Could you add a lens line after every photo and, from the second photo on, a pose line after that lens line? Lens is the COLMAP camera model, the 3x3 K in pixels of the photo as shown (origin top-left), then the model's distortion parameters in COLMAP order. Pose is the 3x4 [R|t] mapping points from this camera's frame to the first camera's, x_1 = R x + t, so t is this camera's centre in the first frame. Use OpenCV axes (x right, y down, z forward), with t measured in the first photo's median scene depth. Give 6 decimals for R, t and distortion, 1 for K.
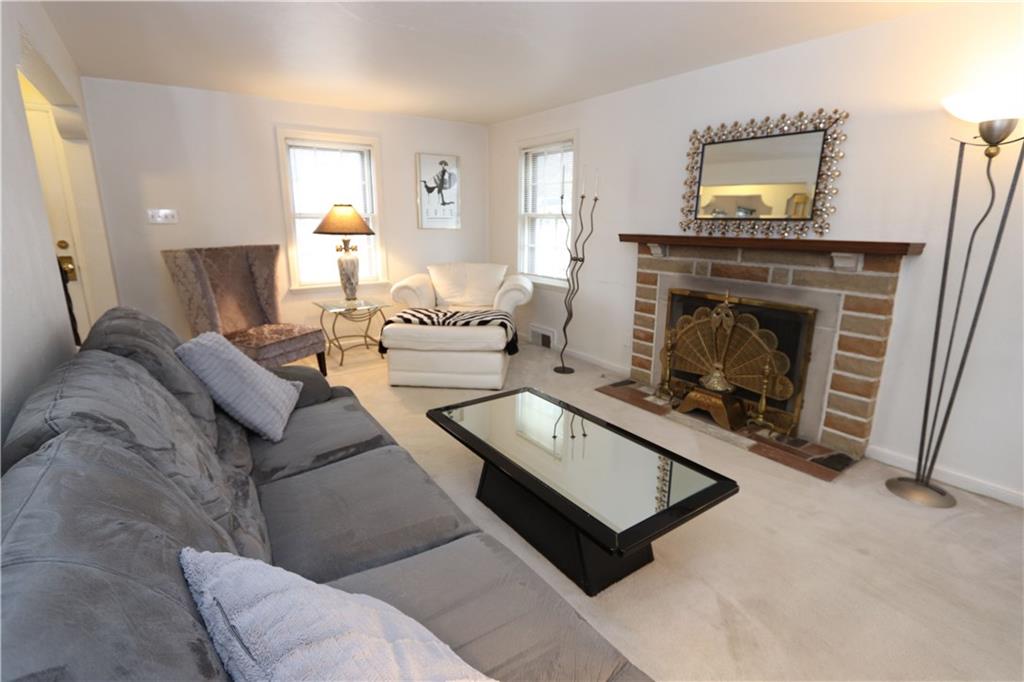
lens RADIAL K [[475.5, 0, 501.5], [0, 475.5, 342.1], [0, 0, 1]] dist [-0.013052, 0.001805]
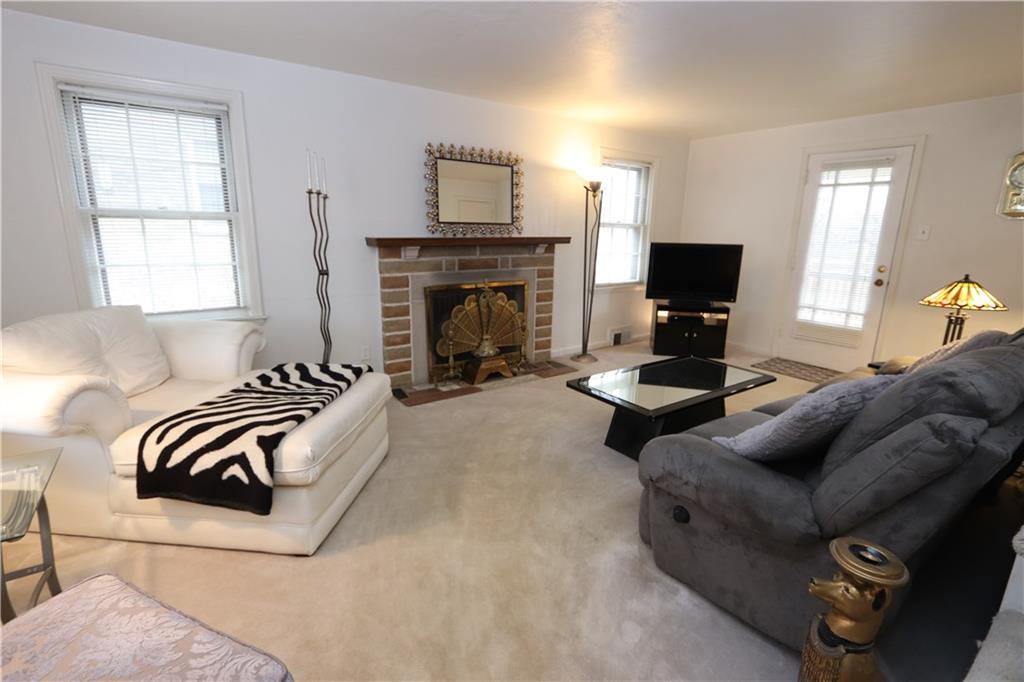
lens RADIAL K [[475.5, 0, 501.5], [0, 475.5, 342.1], [0, 0, 1]] dist [-0.013052, 0.001805]
pose [[0.012134, -0.241831, 0.970243, -0.797088], [0.233841, 0.944094, 0.232389, -0.227783], [-0.972199, 0.224063, 0.068006, 0.874452]]
